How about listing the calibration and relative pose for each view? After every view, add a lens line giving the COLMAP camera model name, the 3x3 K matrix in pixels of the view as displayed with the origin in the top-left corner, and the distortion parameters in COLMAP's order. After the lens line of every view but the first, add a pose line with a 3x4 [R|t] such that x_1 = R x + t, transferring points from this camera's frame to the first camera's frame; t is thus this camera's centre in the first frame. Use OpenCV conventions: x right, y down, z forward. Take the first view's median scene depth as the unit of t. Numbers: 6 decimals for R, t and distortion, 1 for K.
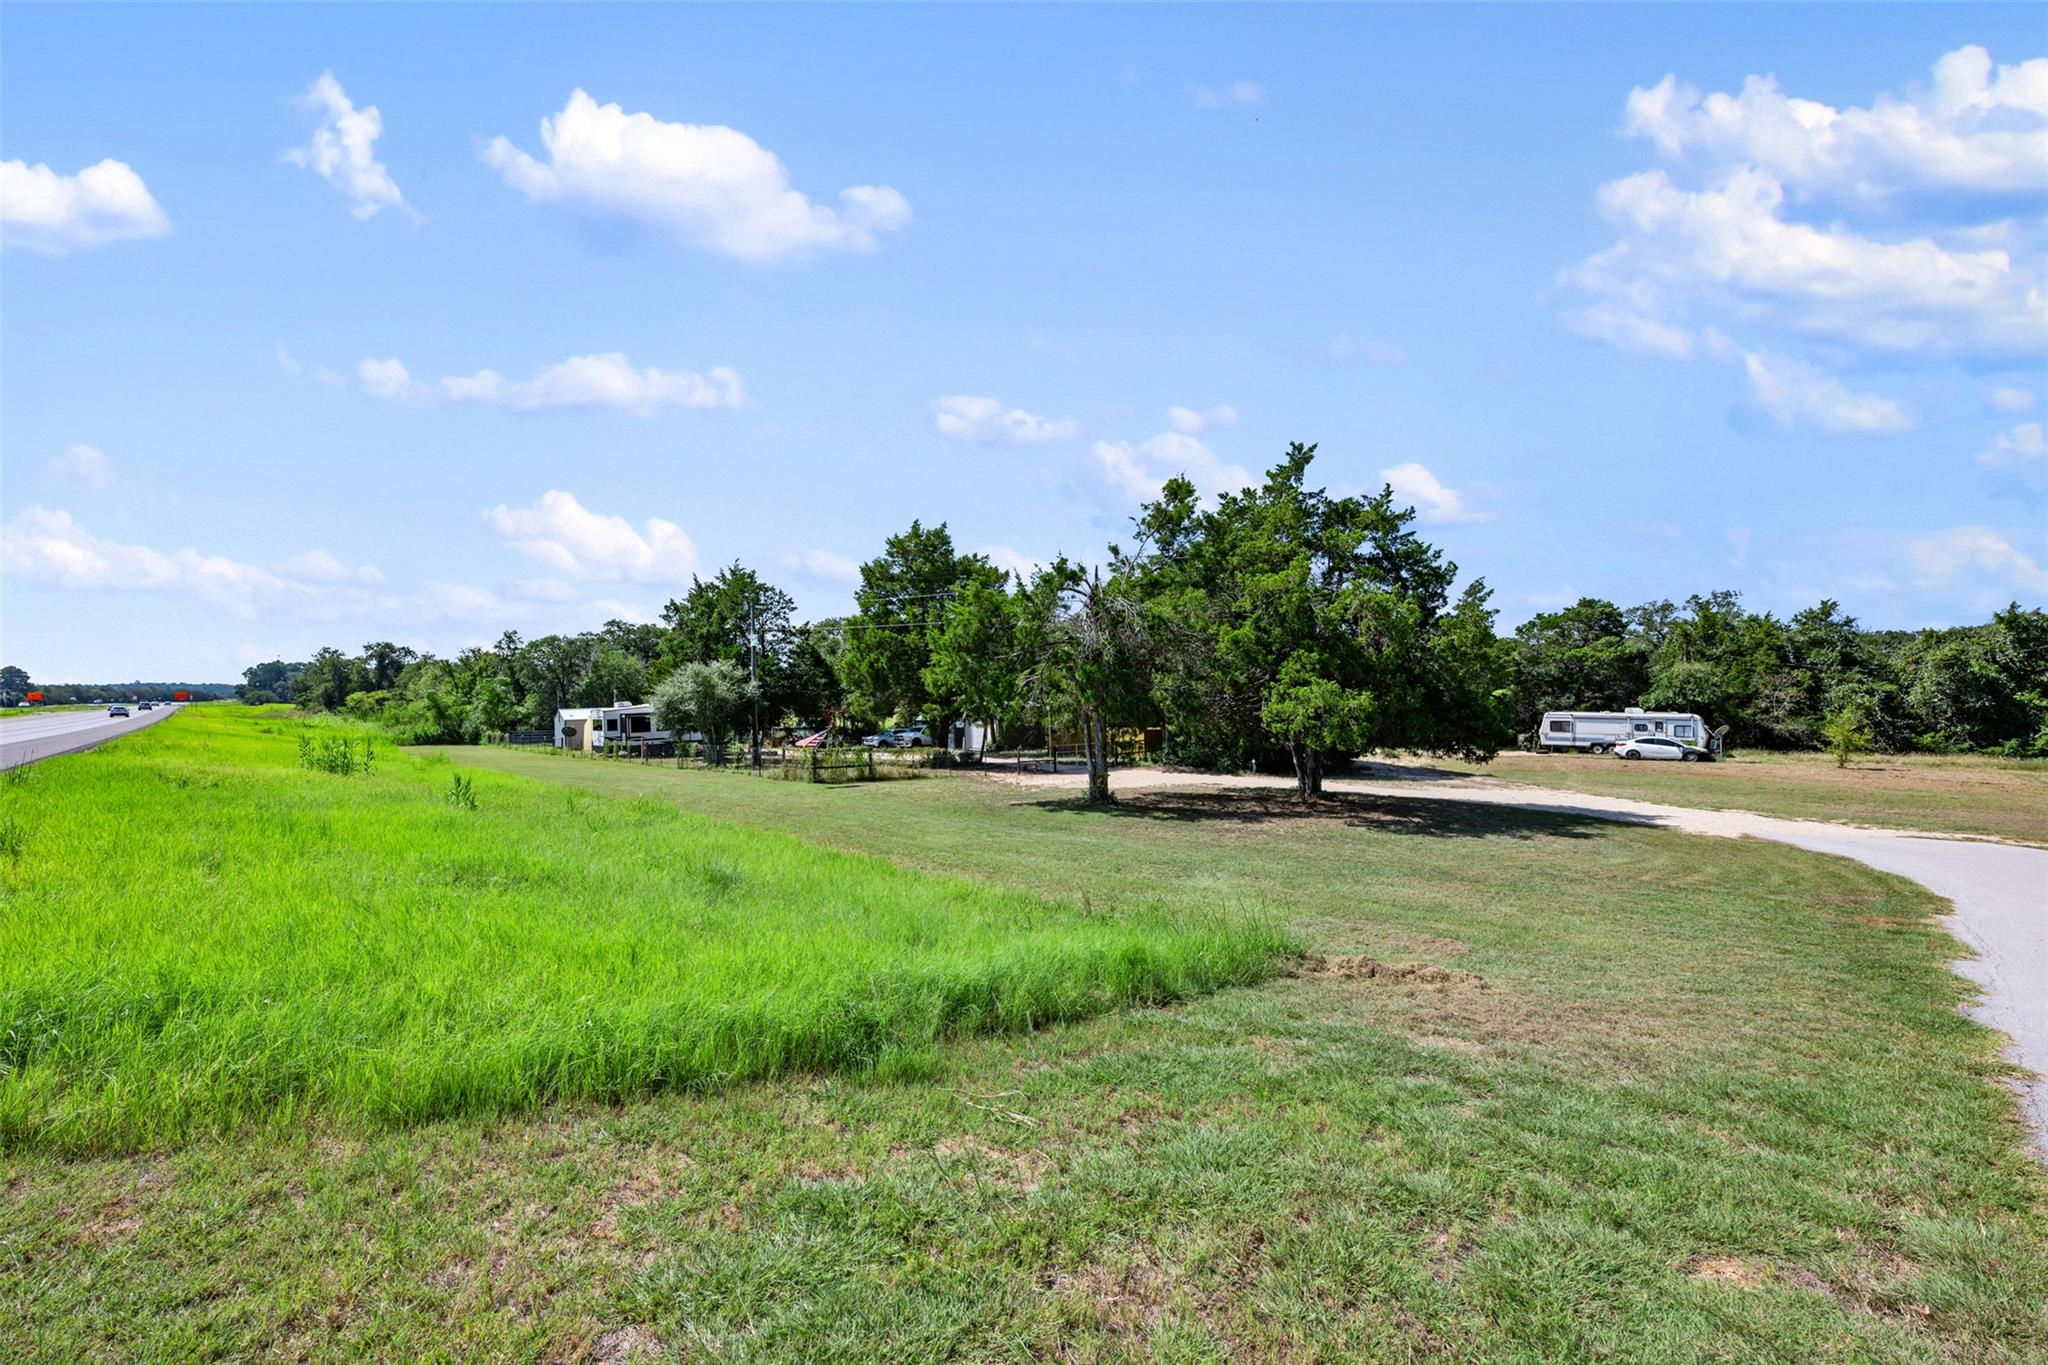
lens RADIAL K [[831.8, 0, 1028.3], [0, 831.8, 686.2], [0, 0, 1]] dist [0.001000, -0.000040]
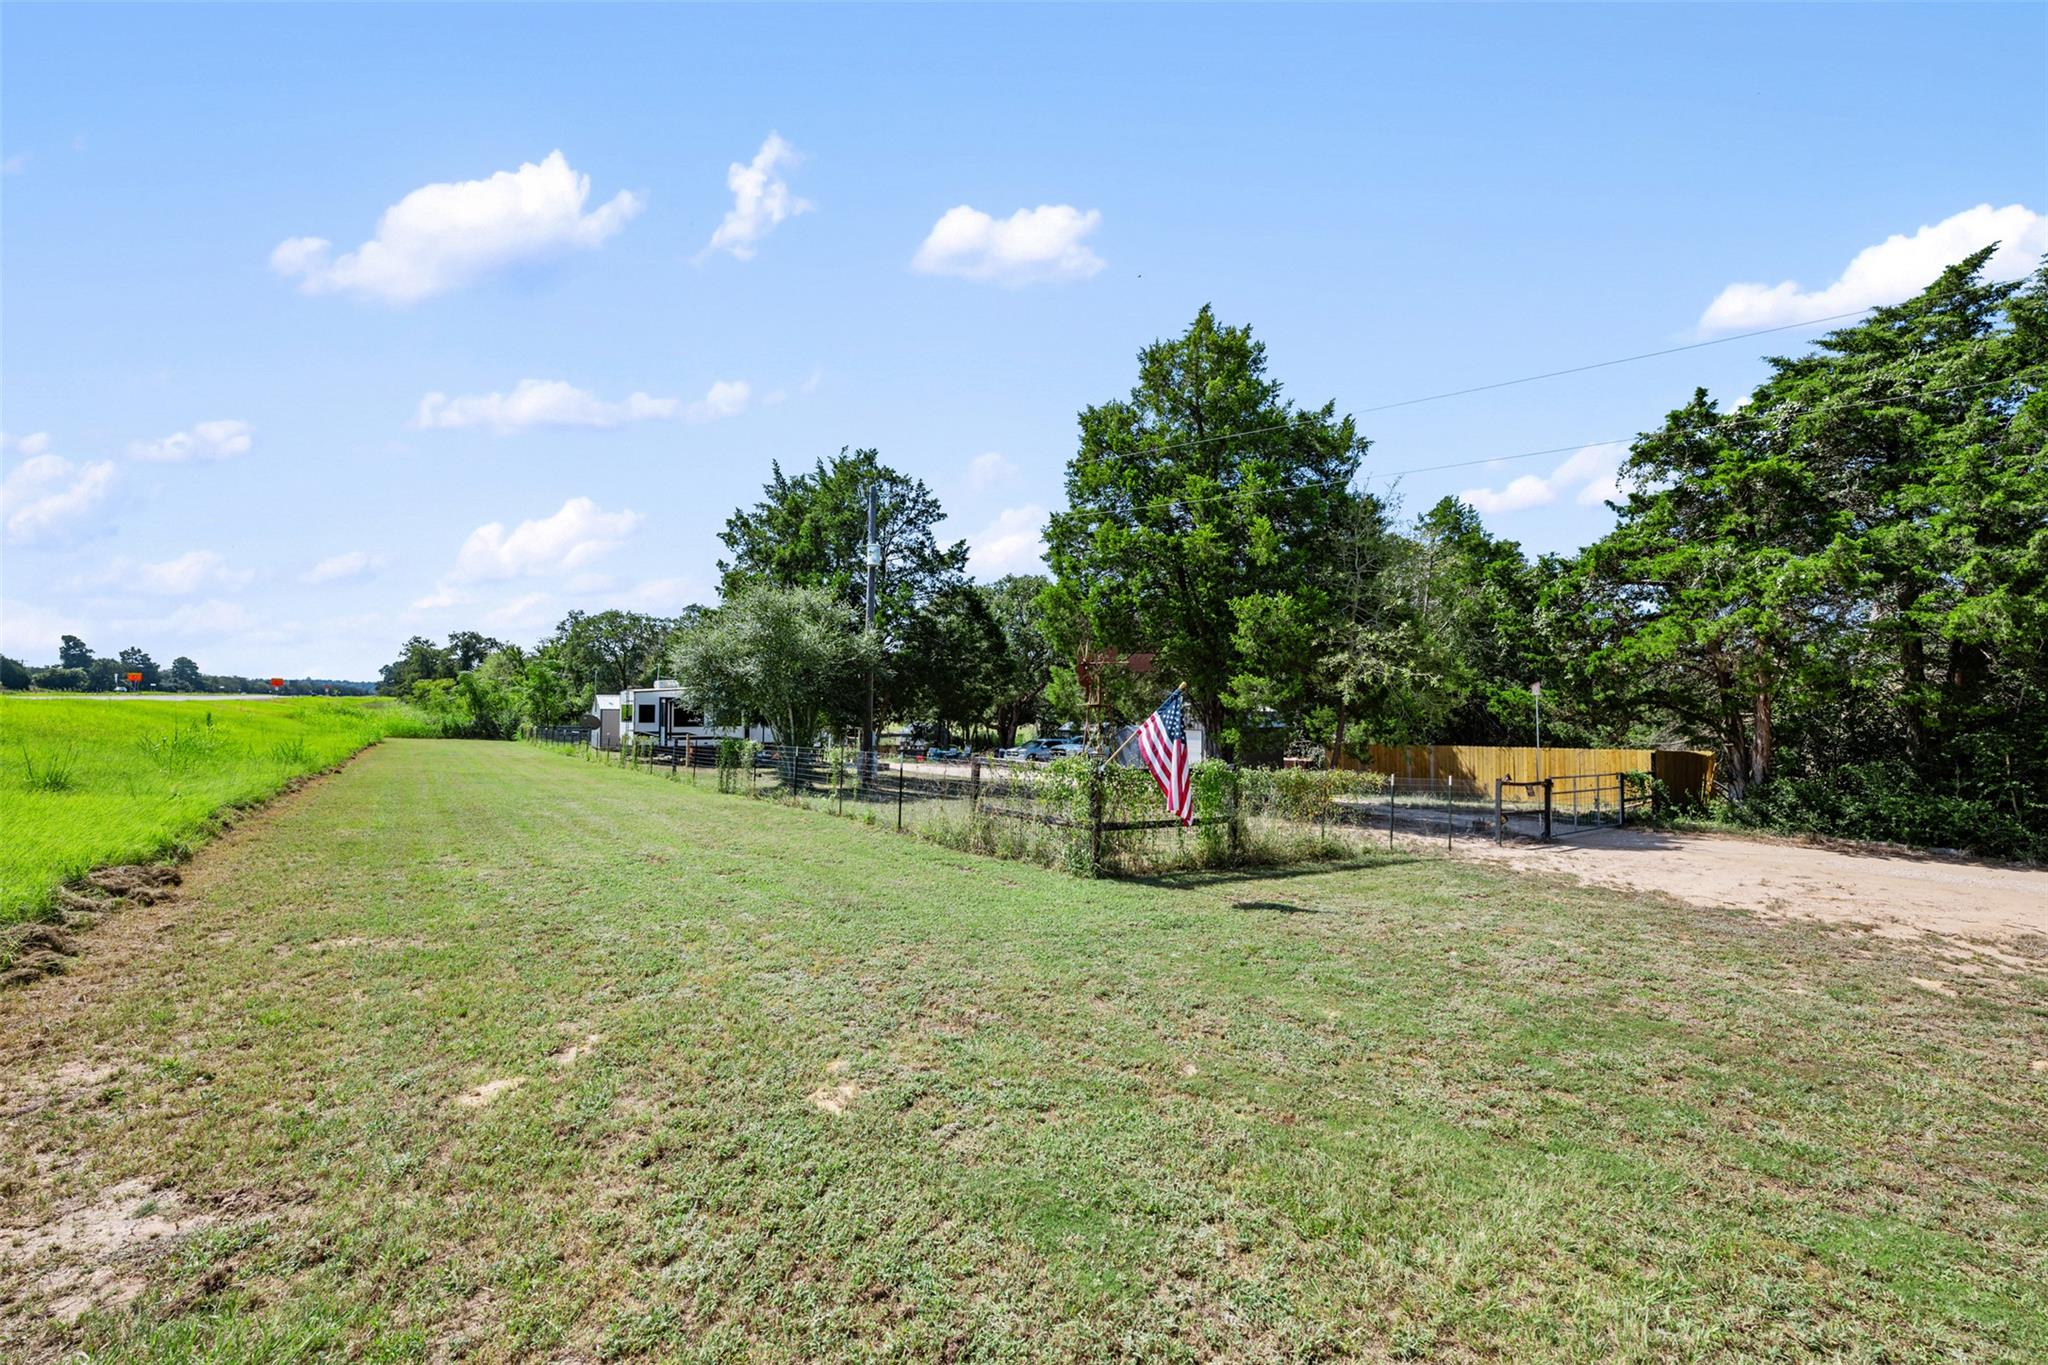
lens RADIAL K [[804.9, 0, 1019.5], [0, 804.9, 682.1], [0, 0, 1]] dist [-0.000159, 0.000022]
pose [[0.994144, 0.032997, -0.102906, -0.154037], [-0.036698, 0.998738, -0.034275, 0.034879], [0.101645, 0.037851, 0.994100, 0.425367]]
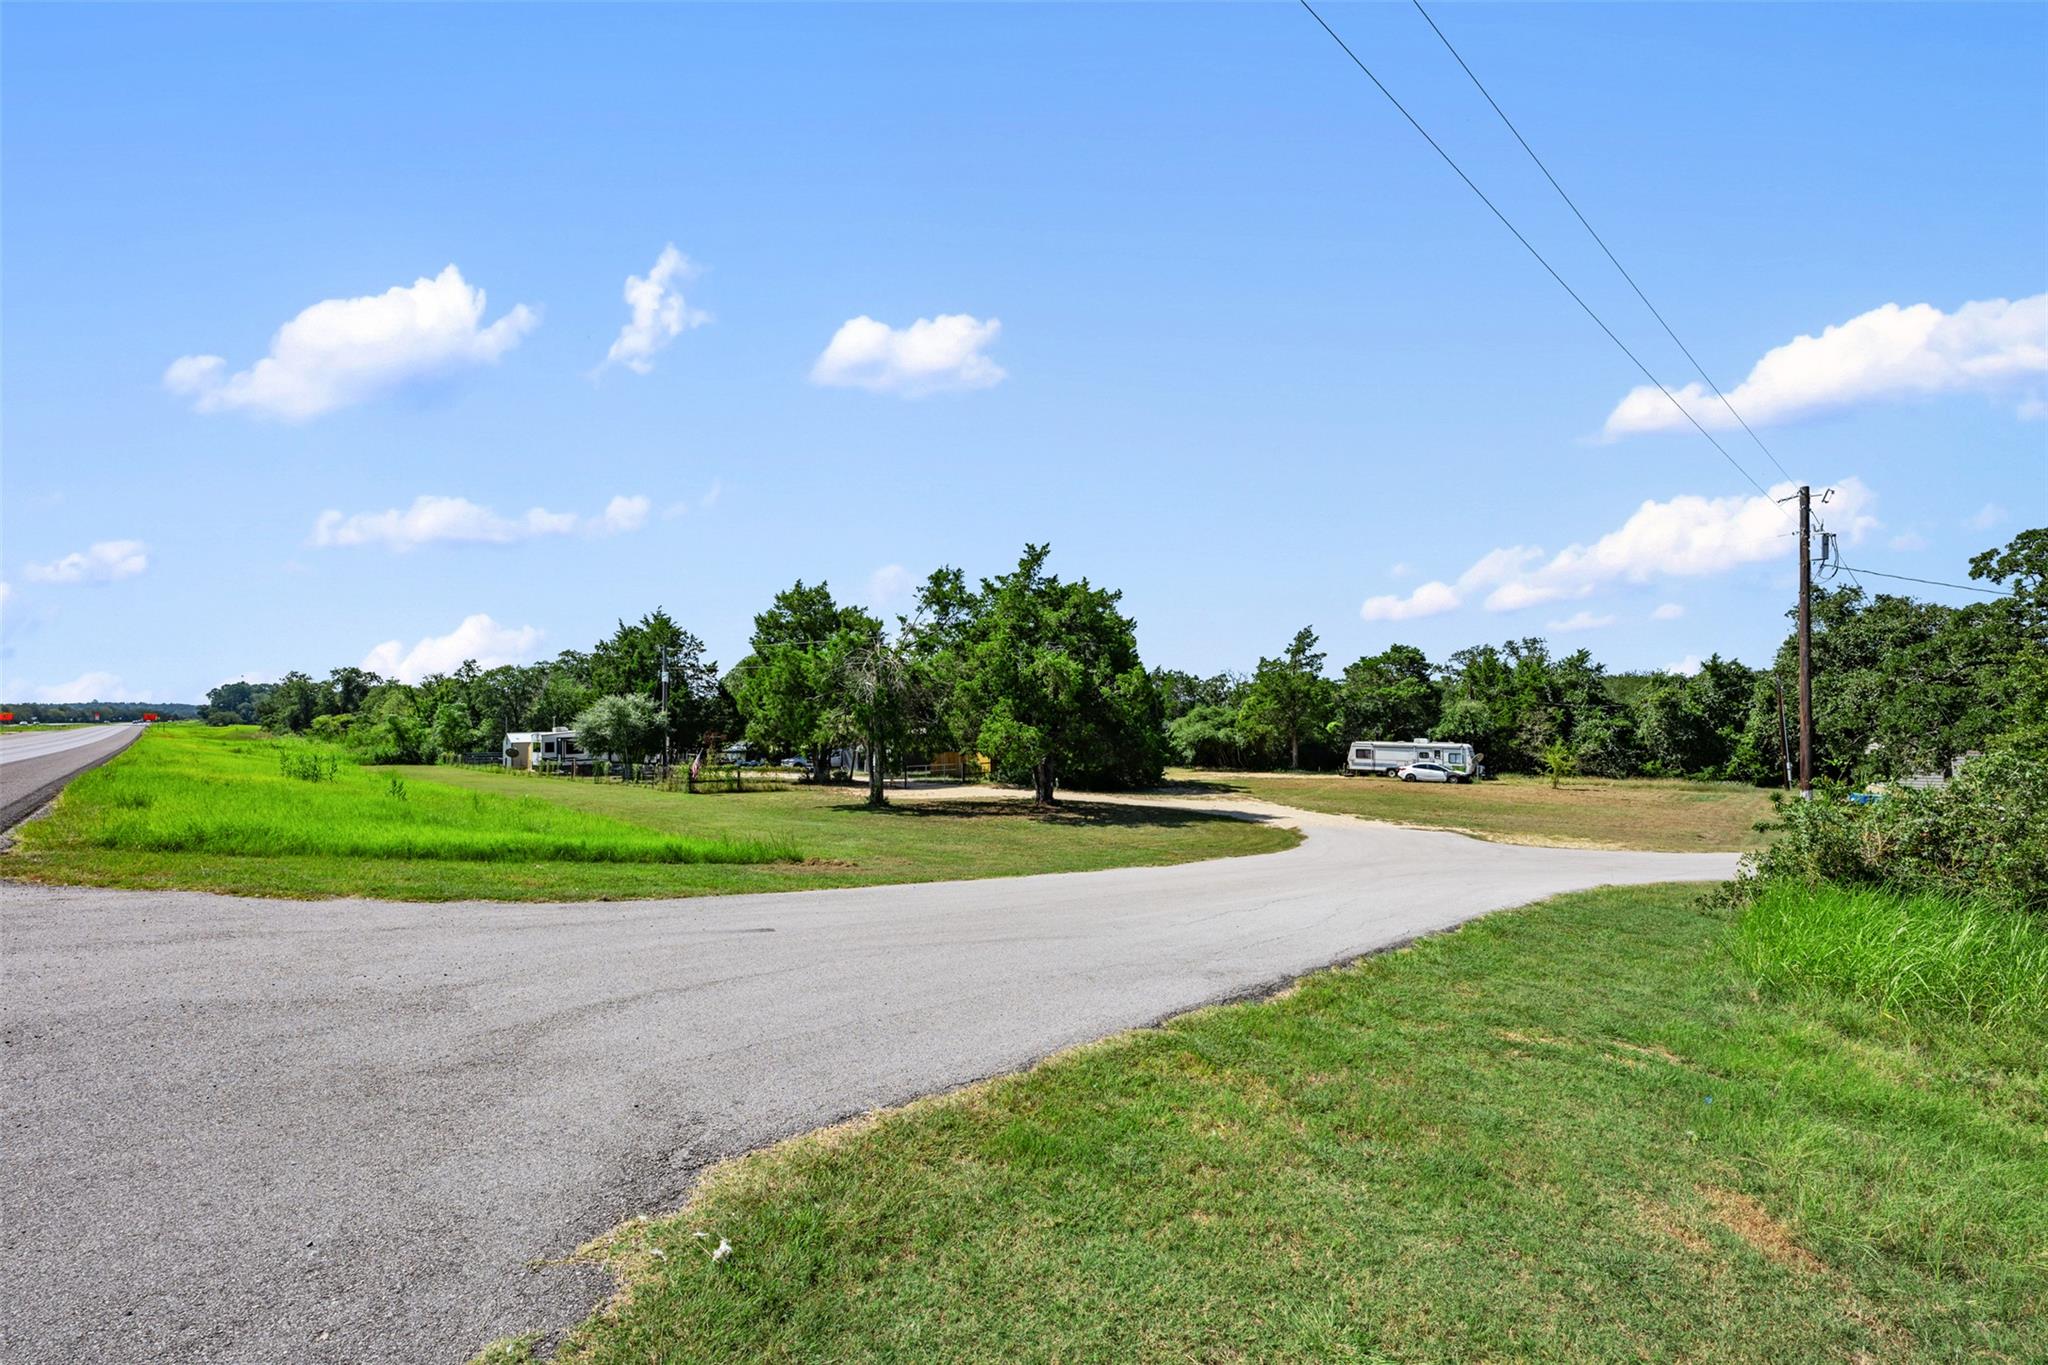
lens RADIAL K [[825.2, 0, 1024.0], [0, 825.2, 682.5], [0, 0, 1]] dist [0.000615, 0.000359]
pose [[0.999643, 0.008550, 0.025301, 0.131322], [-0.007635, 0.999320, -0.036064, -0.006988], [-0.025593, 0.035858, 0.999029, -0.165947]]
